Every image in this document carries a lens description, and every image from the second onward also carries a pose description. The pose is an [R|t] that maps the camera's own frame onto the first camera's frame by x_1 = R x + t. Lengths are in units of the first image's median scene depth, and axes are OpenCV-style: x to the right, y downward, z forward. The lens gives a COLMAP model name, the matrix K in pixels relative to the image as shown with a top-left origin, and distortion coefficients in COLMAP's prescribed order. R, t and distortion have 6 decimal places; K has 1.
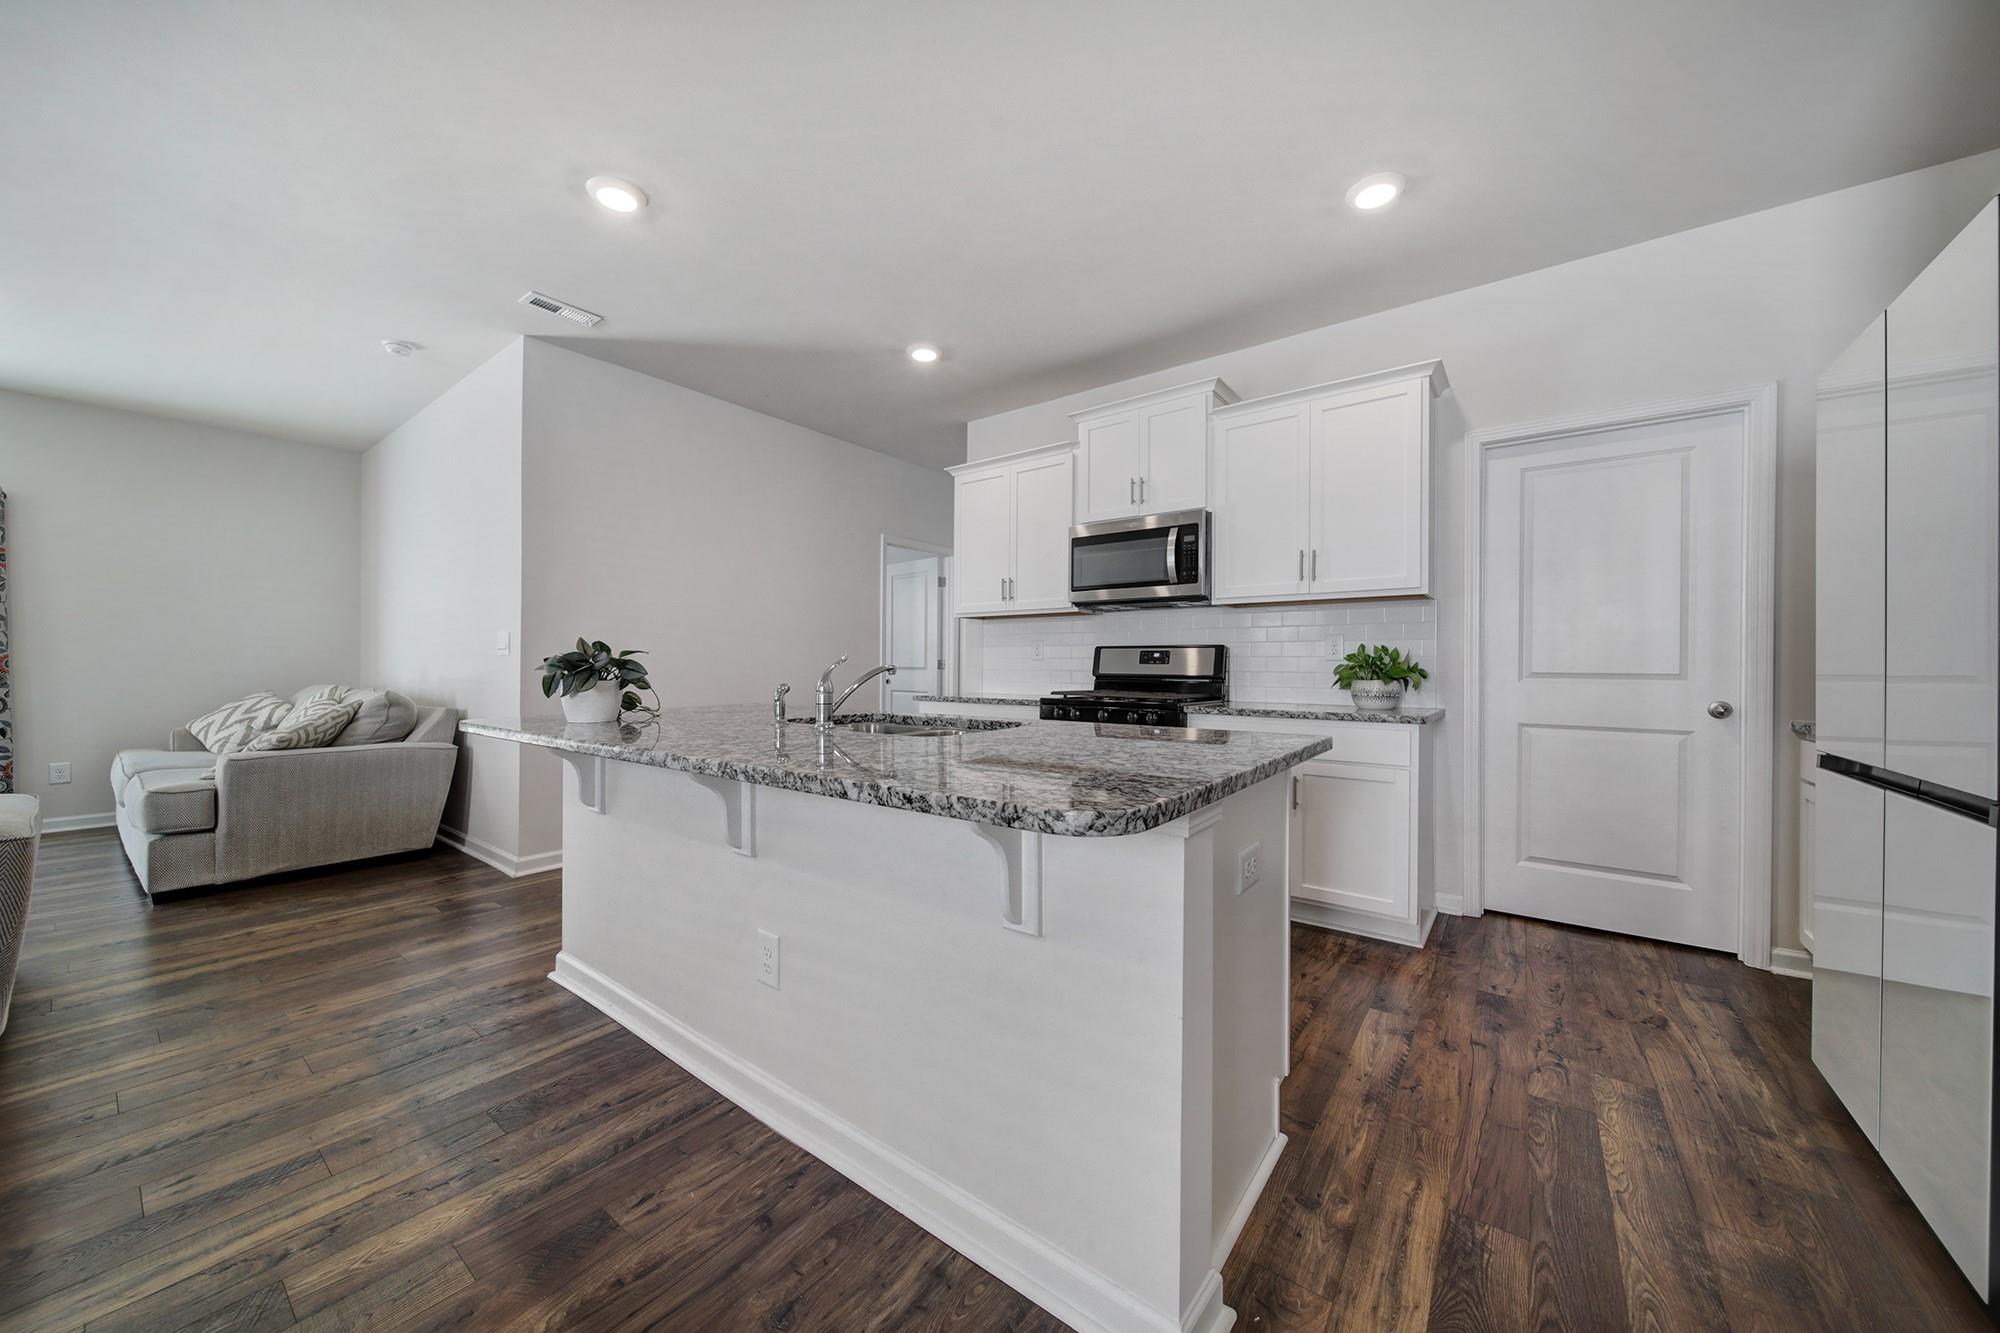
lens RADIAL K [[701.0, 0, 1000.0], [0, 701.0, 666.5], [0, 0, 1]] dist [0.000321, -0.002162]
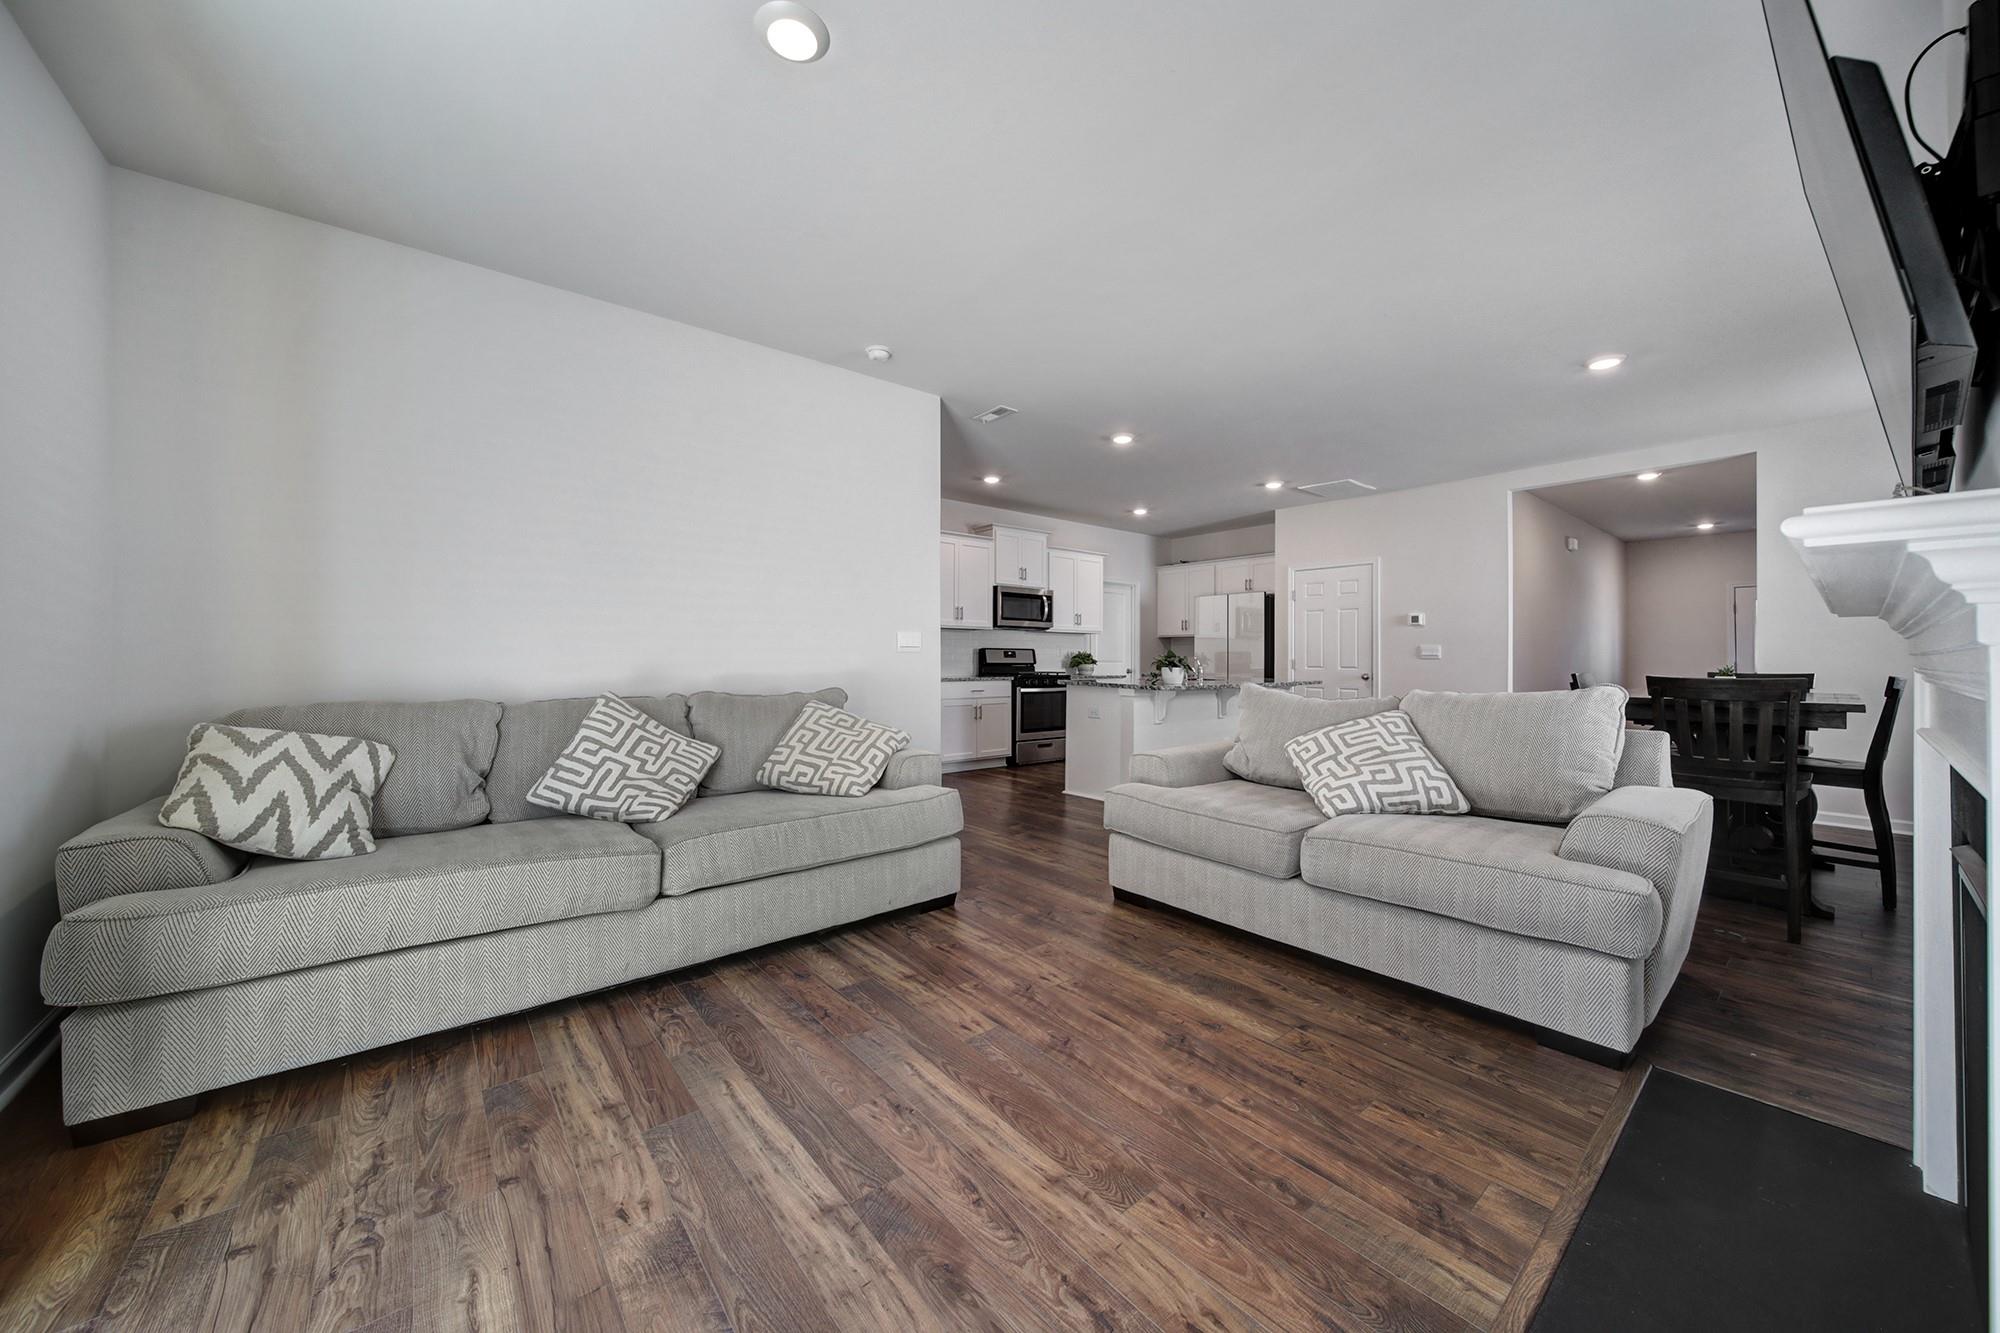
lens RADIAL K [[706.0, 0, 993.6], [0, 706.0, 651.2], [0, 0, 1]] dist [0.000488, 0.000030]
pose [[0.236582, 0.005028, 0.971598, -2.165542], [-0.003999, 0.999983, -0.004201, -0.016820], [-0.971603, -0.002891, 0.236598, 0.701179]]
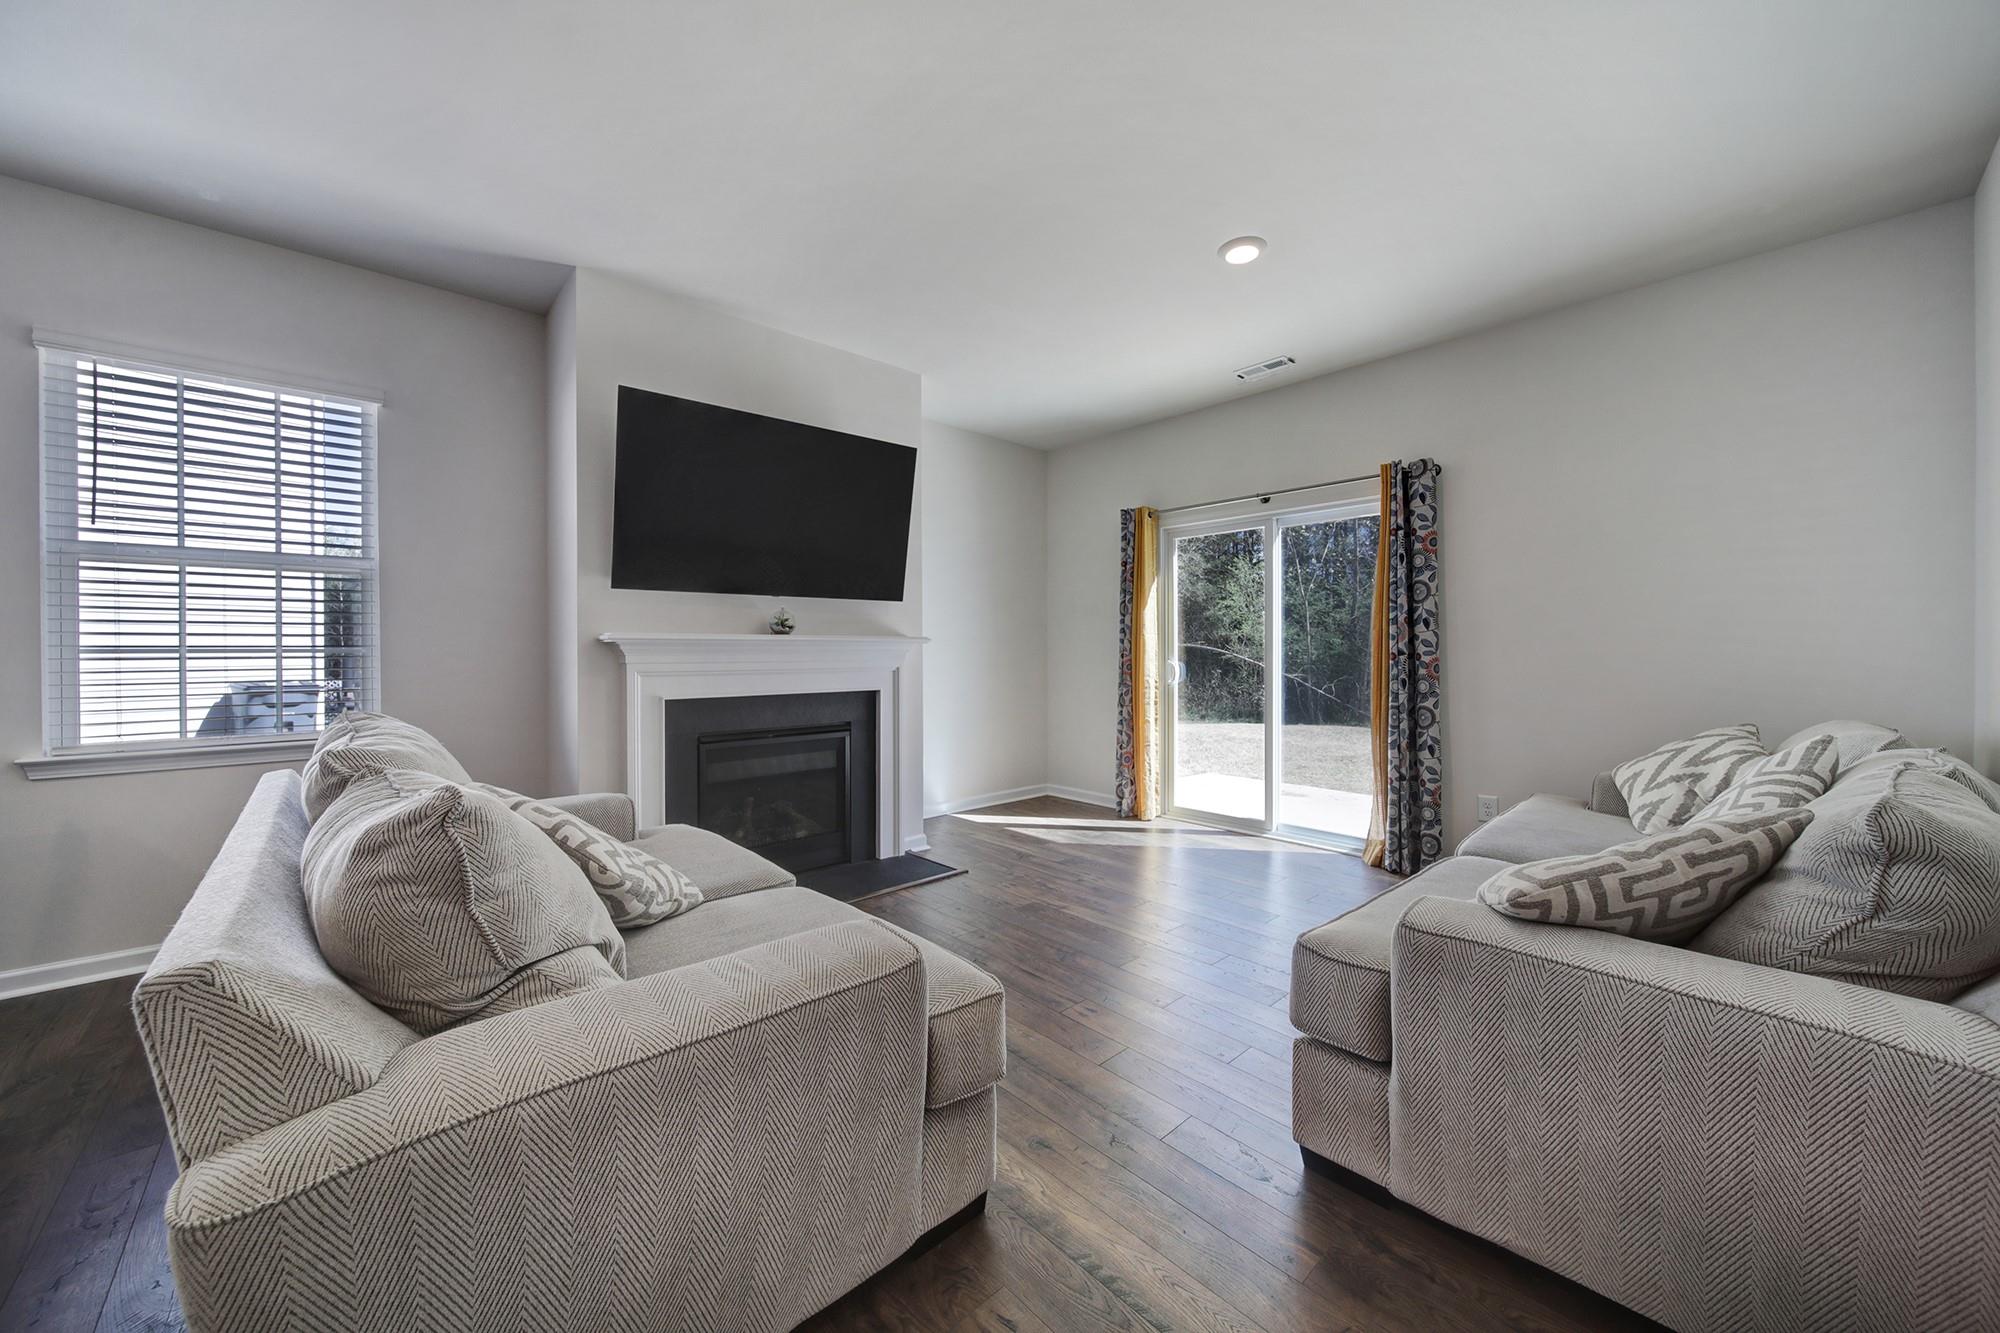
lens RADIAL K [[719.9, 0, 997.6], [0, 719.9, 654.1], [0, 0, 1]] dist [-0.001101, -0.000284]
pose [[-0.183146, 0.000080, -0.983086, -0.654867], [-0.000010, 1.000000, 0.000083, -0.028901], [0.983086, 0.000025, -0.183146, 0.870893]]
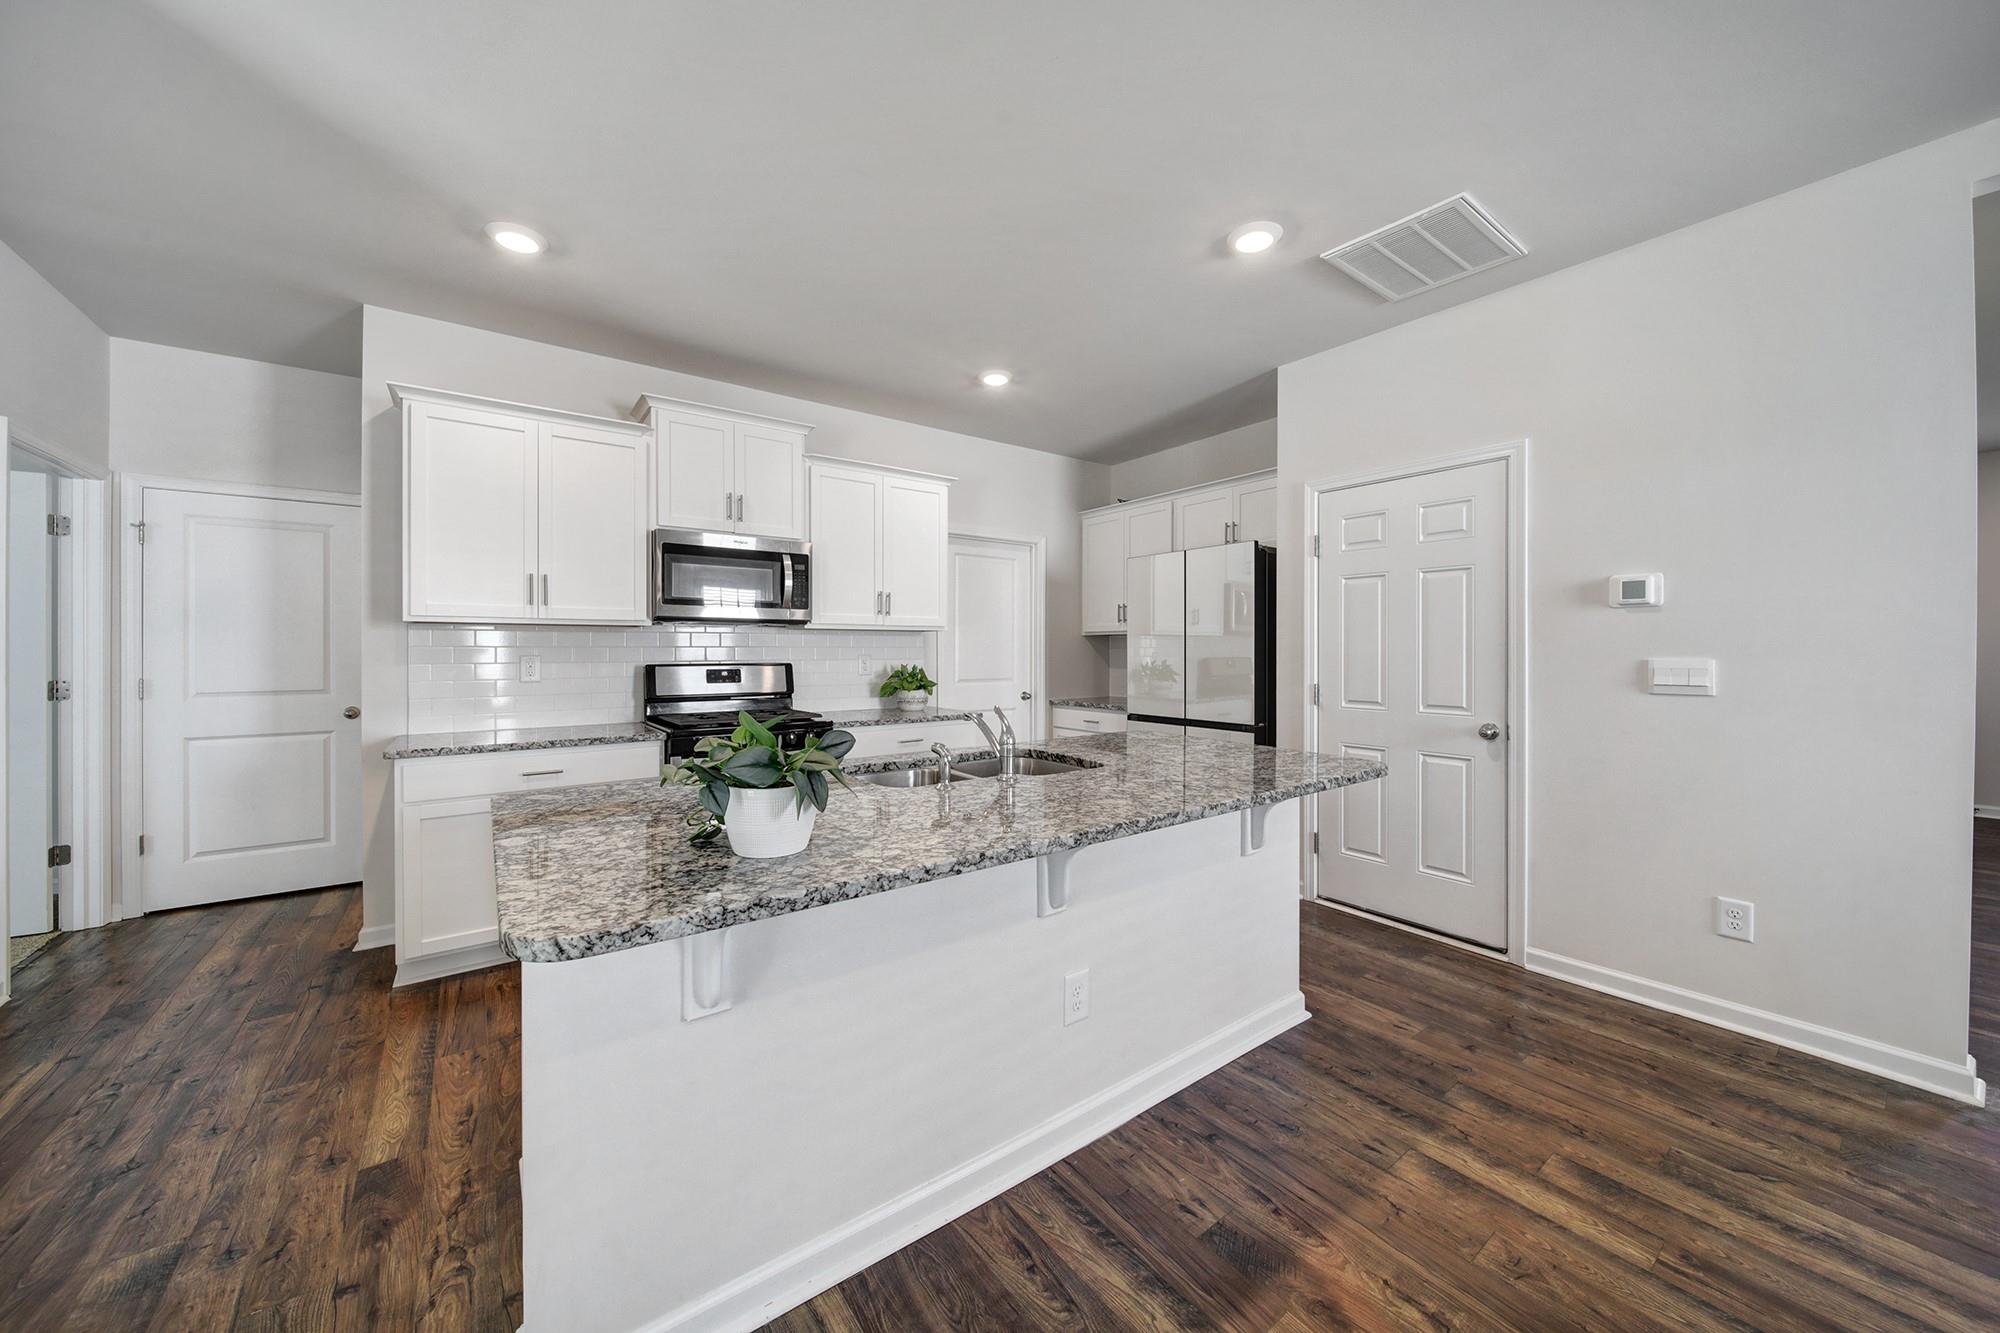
lens RADIAL K [[705.6, 0, 997.9], [0, 705.6, 646.0], [0, 0, 1]] dist [-0.002244, -0.000326]
pose [[0.280650, -0.000488, 0.959810, -0.761054], [0.003424, 0.999994, -0.000493, -0.065226], [-0.959804, 0.003425, 0.280650, 0.441056]]
